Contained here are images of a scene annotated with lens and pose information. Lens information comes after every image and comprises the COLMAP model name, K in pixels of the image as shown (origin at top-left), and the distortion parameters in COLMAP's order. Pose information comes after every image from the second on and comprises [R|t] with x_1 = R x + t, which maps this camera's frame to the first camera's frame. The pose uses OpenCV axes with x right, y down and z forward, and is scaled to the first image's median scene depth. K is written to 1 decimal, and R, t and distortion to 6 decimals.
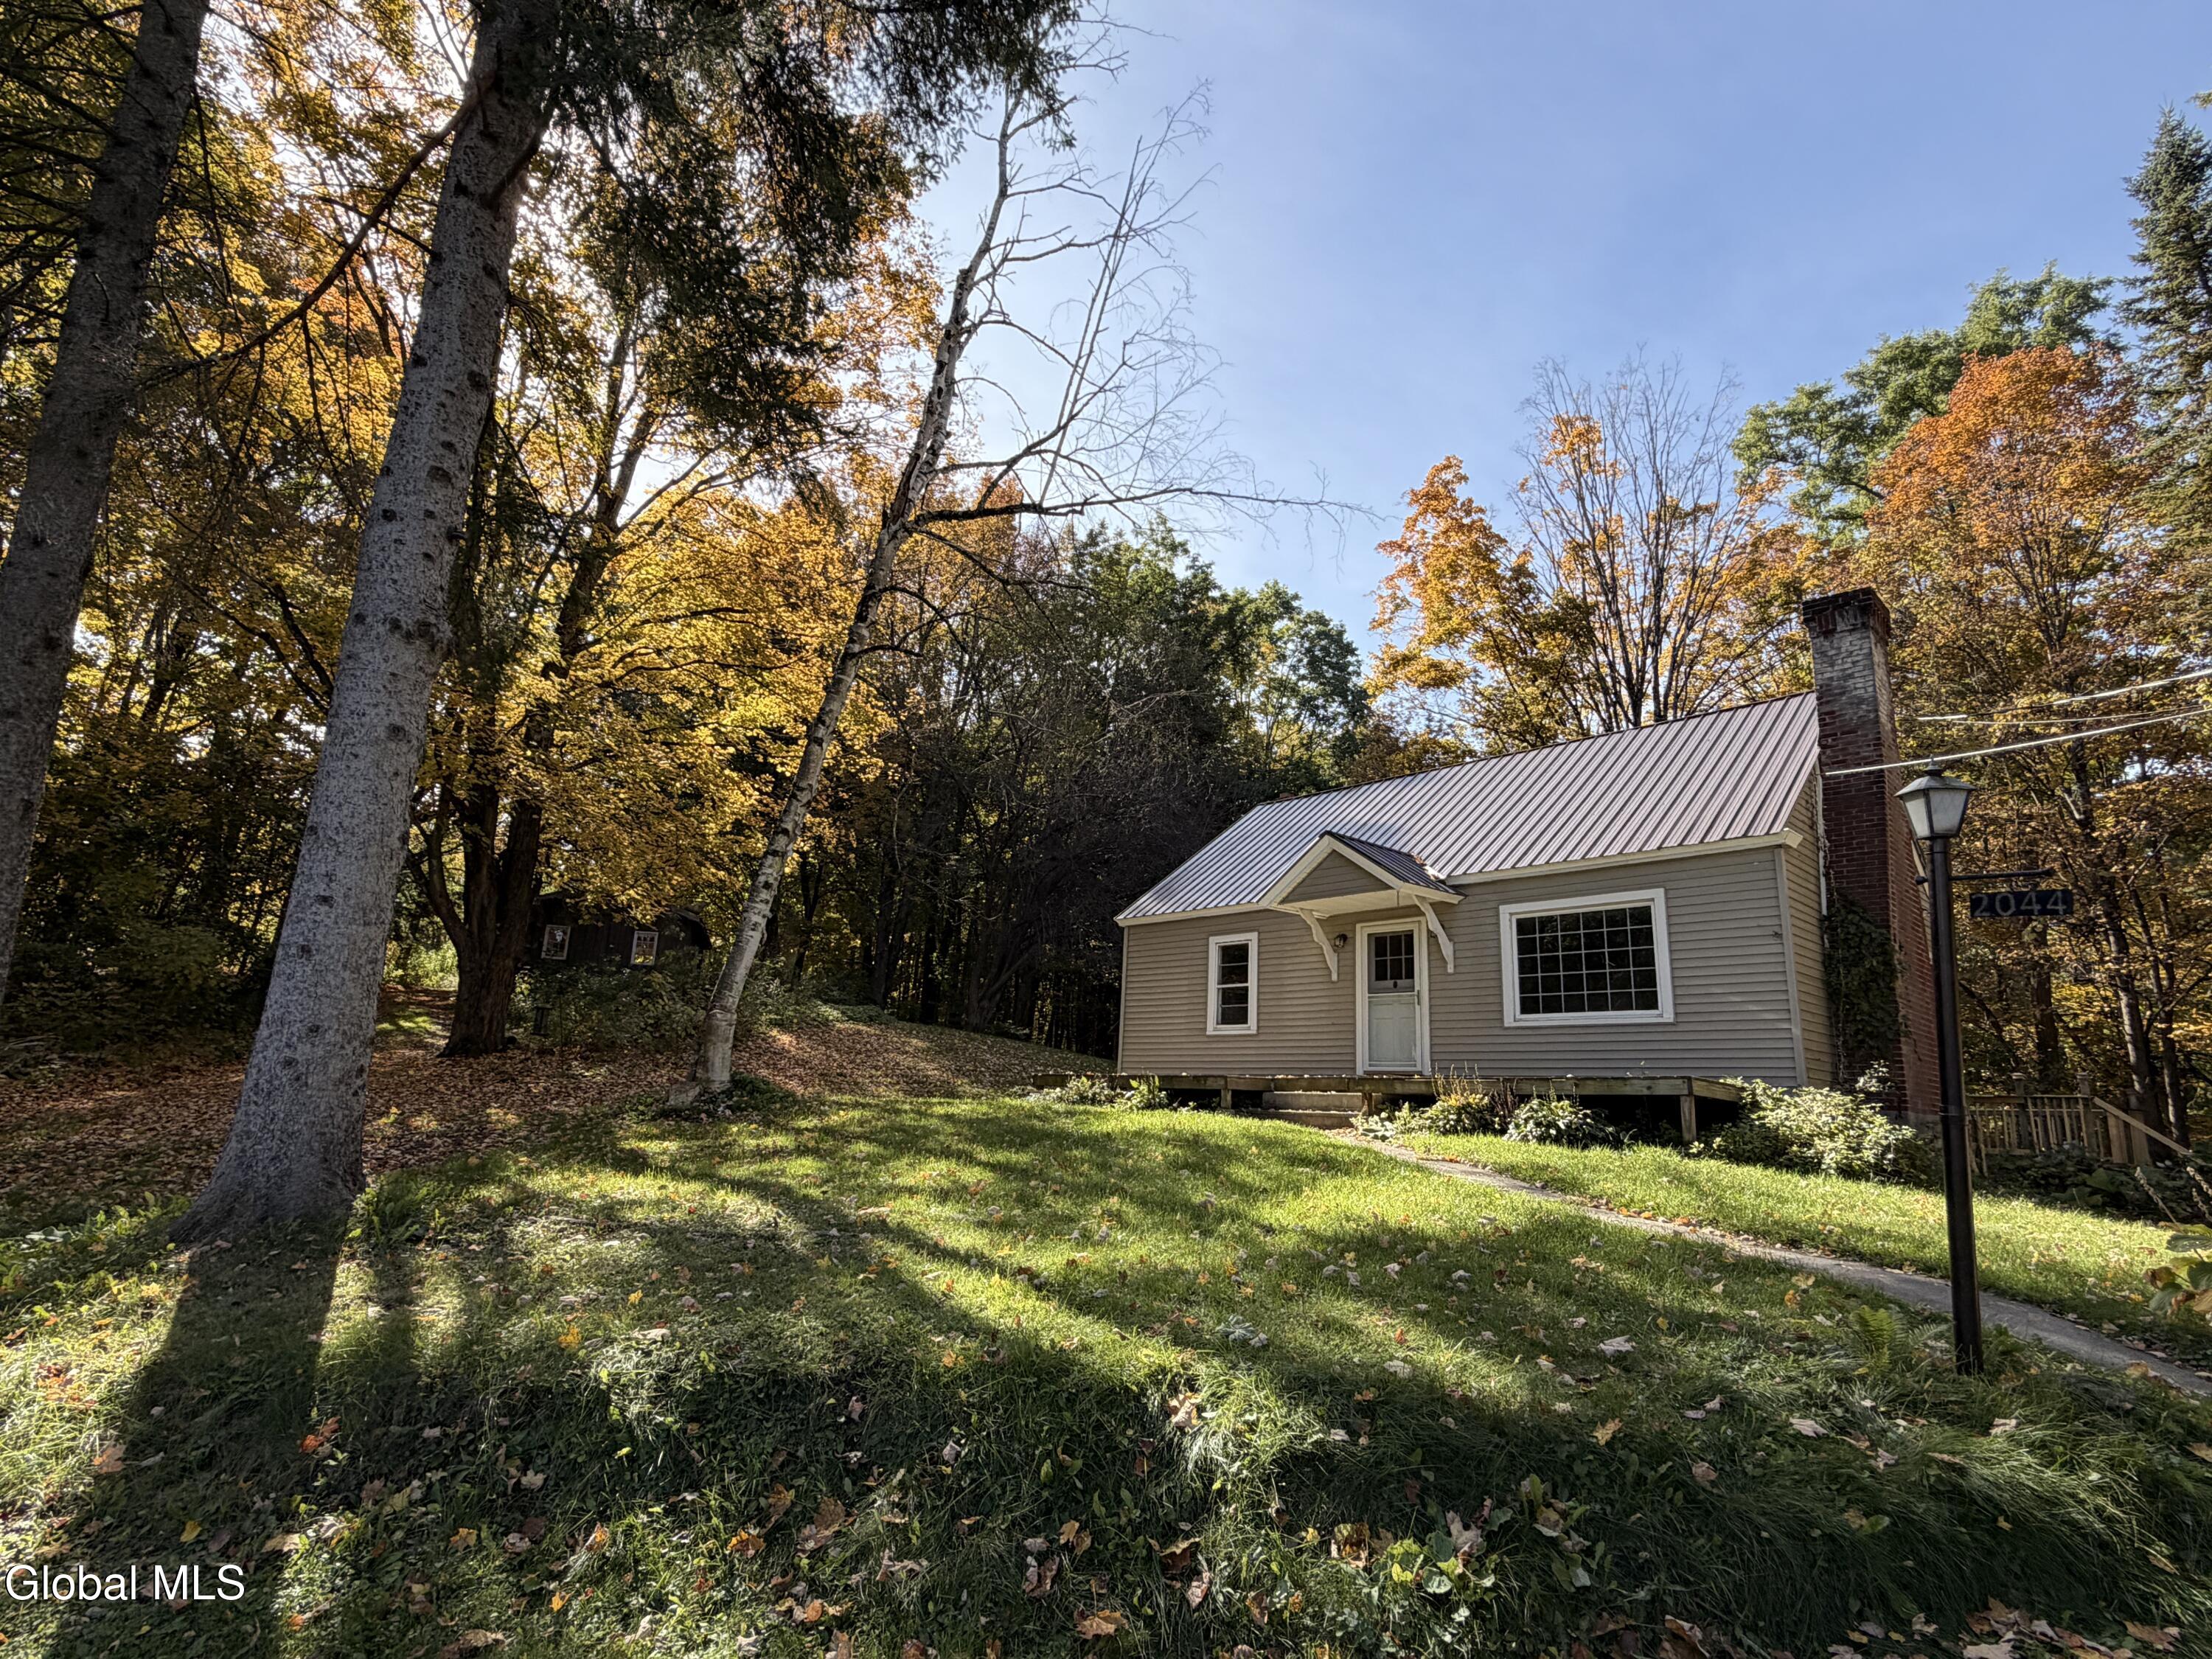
lens RADIAL K [[1158.5, 0, 1106.8], [0, 1158.5, 830.1], [0, 0, 1]] dist [0.000426, -0.000937]
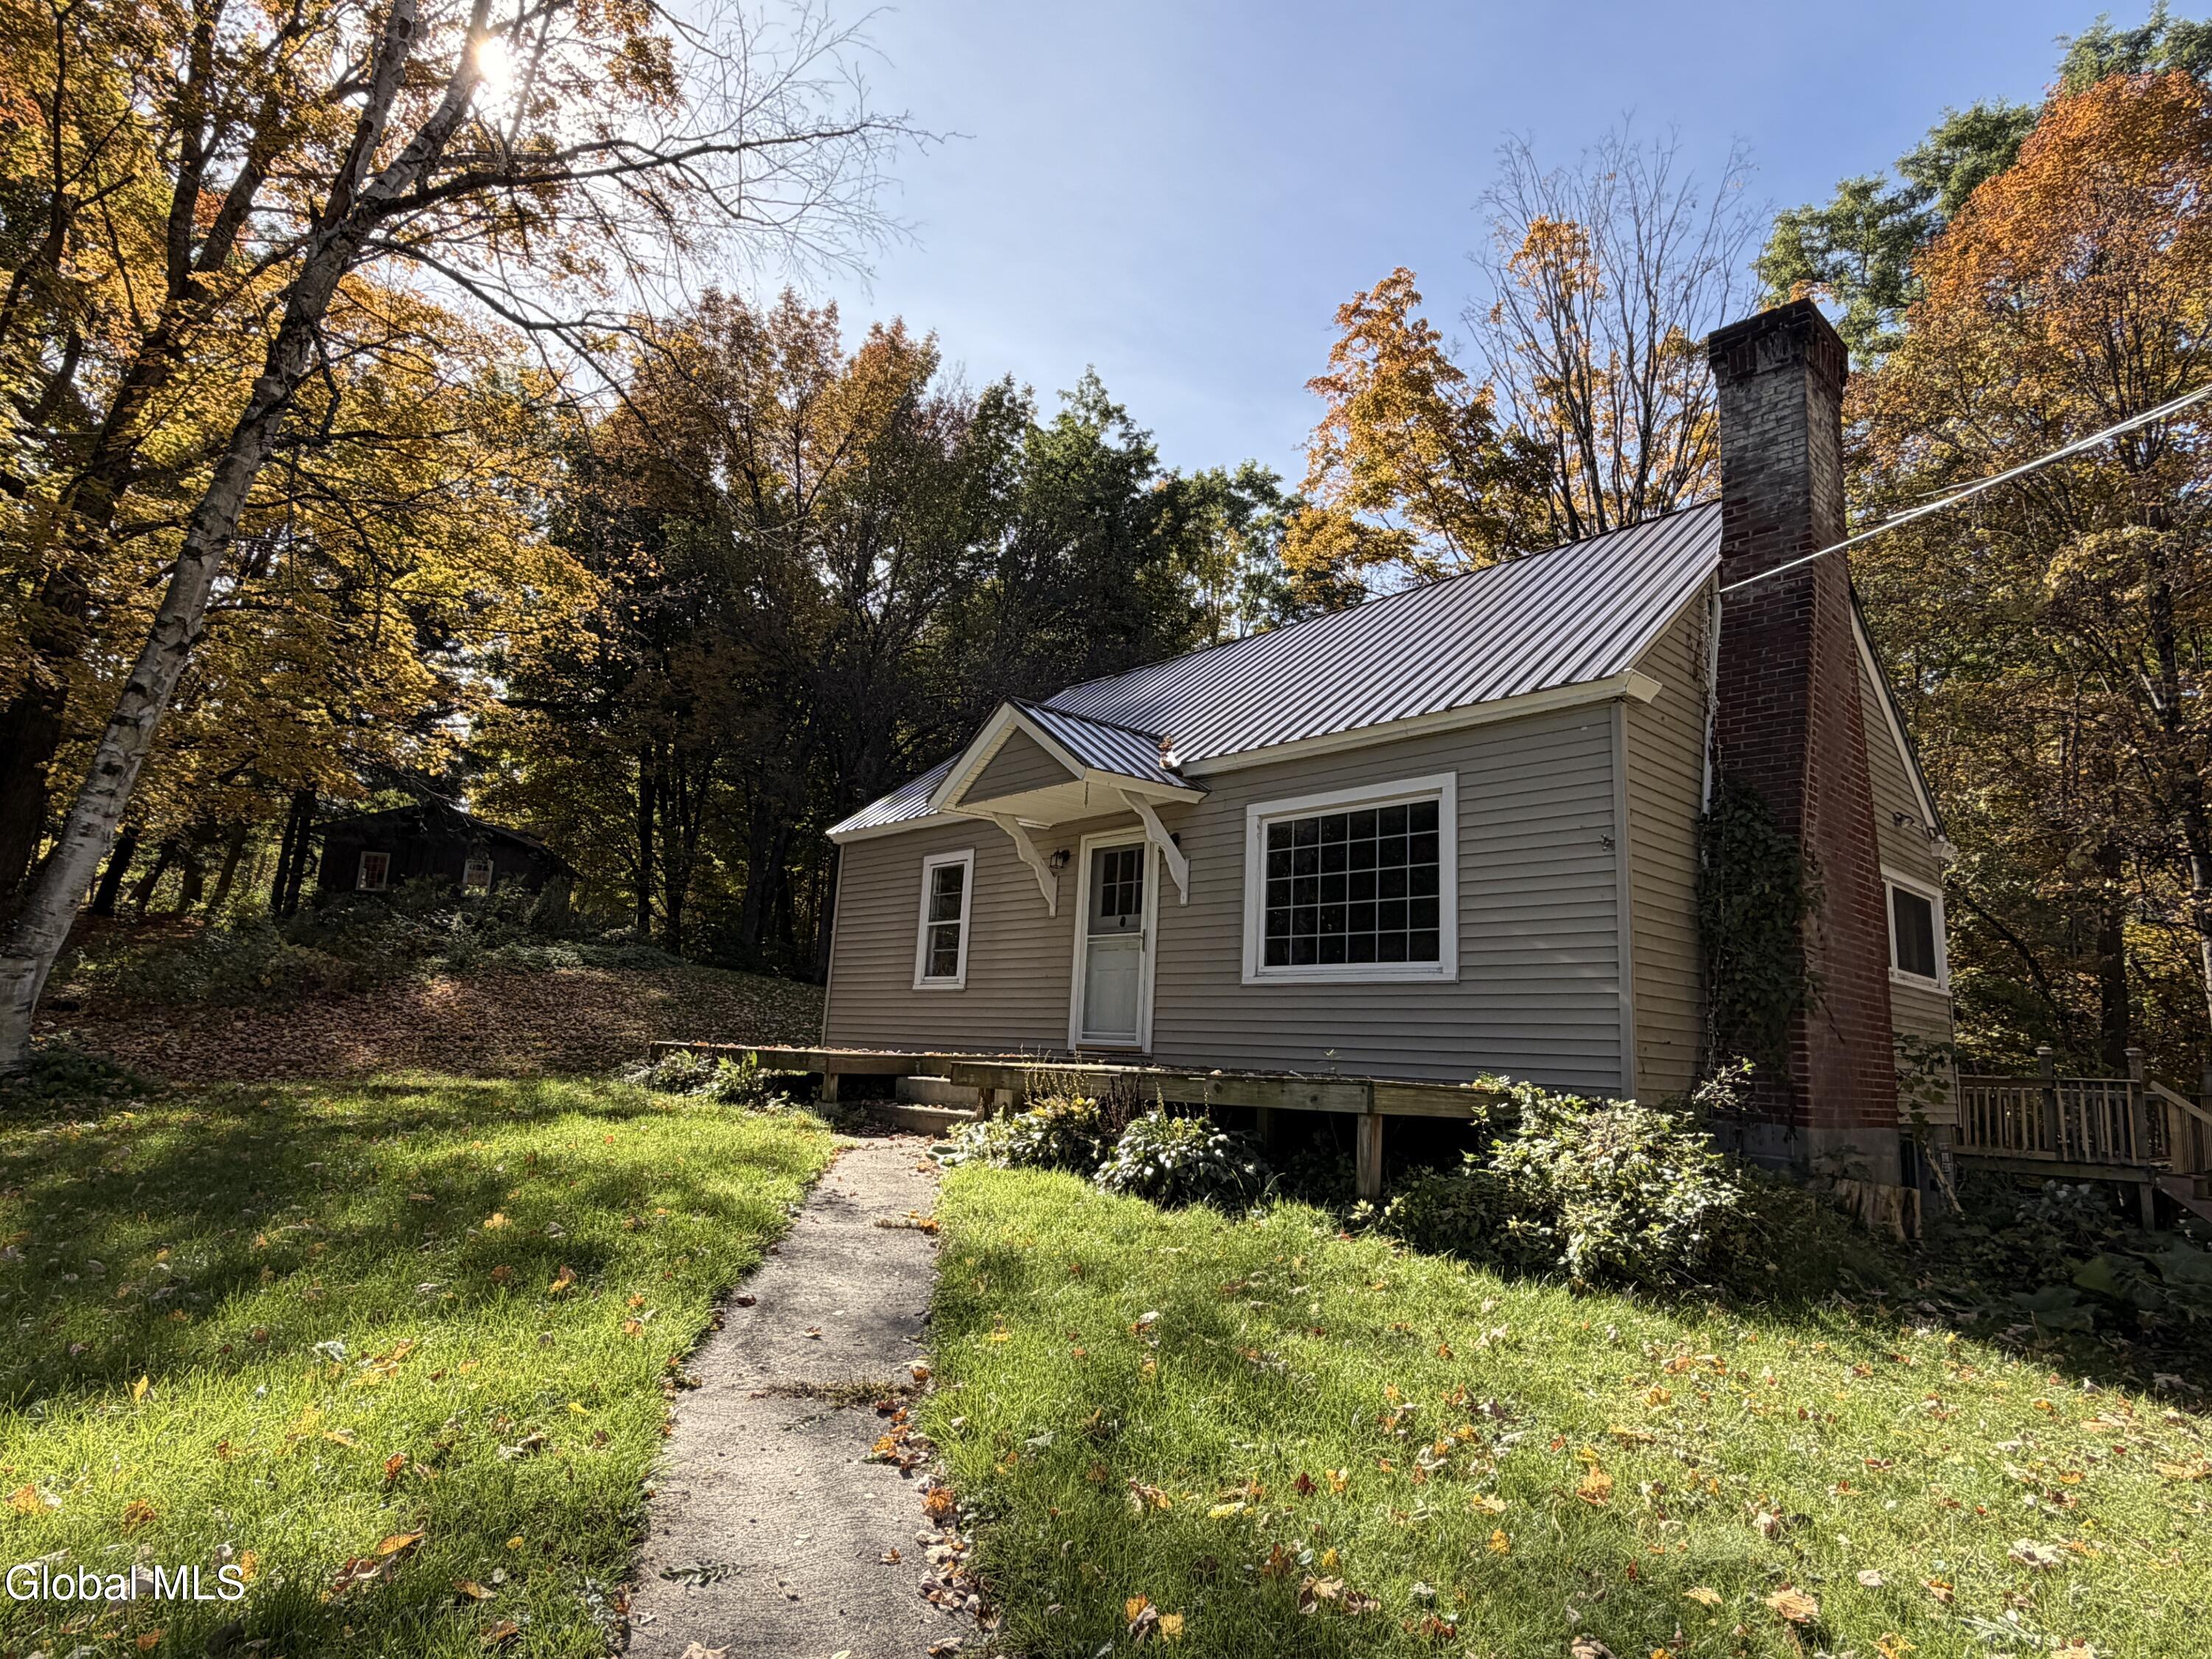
lens RADIAL K [[1225.8, 0, 1104.6], [0, 1225.8, 829.7], [0, 0, 1]] dist [-0.004617, 0.001829]
pose [[0.999631, 0.001873, -0.027117, 0.176359], [-0.000358, 0.998444, 0.055770, 0.025511], [0.027179, -0.055739, 0.998075, 0.184264]]
